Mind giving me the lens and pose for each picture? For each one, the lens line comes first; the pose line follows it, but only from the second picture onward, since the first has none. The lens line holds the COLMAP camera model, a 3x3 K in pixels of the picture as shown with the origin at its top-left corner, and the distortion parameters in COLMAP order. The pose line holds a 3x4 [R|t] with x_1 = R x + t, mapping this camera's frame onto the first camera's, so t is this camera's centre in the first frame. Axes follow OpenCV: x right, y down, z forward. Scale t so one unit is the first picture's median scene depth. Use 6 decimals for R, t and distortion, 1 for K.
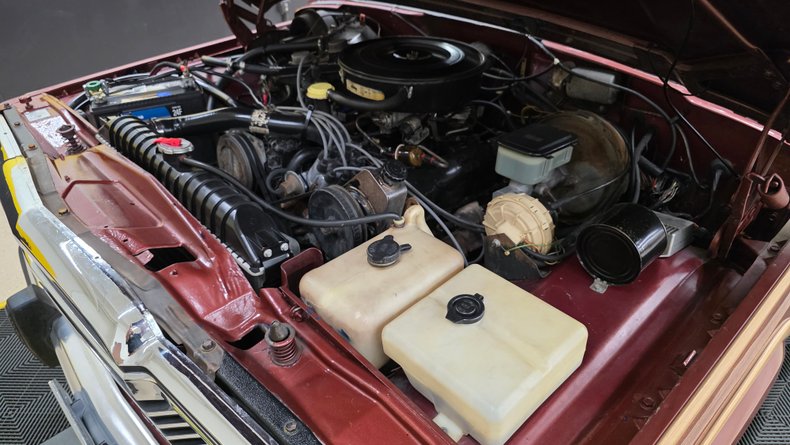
lens RADIAL K [[536.8, 0, 398.0], [0, 536.8, 224.2], [0, 0, 1]] dist [0.075990, -0.076002]
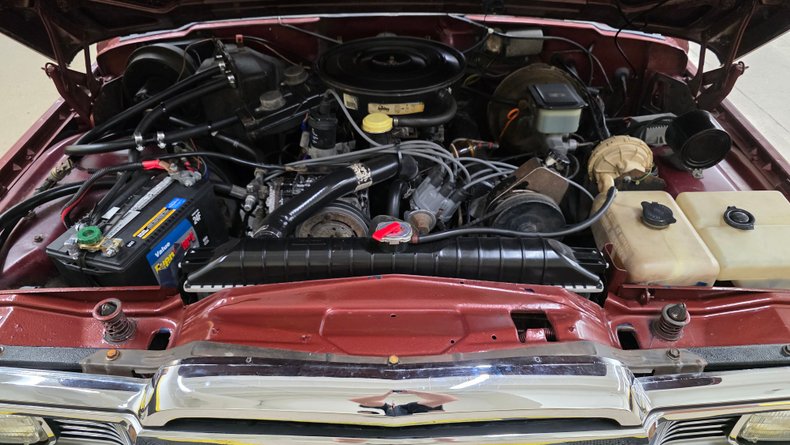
lens RADIAL K [[536.8, 0, 398.0], [0, 536.8, 224.2], [0, 0, 1]] dist [0.075990, -0.076002]
pose [[0.682215, -0.448667, 0.577305, -0.695715], [0.411297, 0.888304, 0.204329, -0.254726], [-0.604498, 0.098047, 0.790549, 0.256245]]
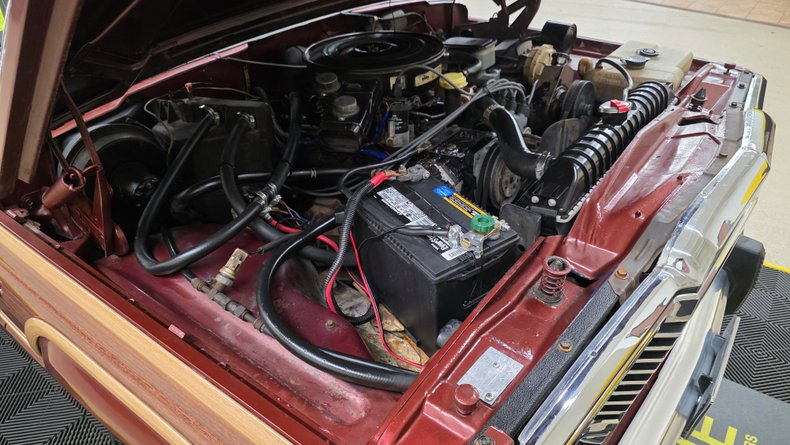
lens RADIAL K [[536.8, 0, 398.0], [0, 536.8, 224.2], [0, 0, 1]] dist [0.075990, -0.076002]
pose [[-0.145943, -0.533925, 0.832841, -1.057241], [0.594023, 0.625903, 0.505353, -0.619330], [-0.791099, 0.568479, 0.225818, 0.958855]]
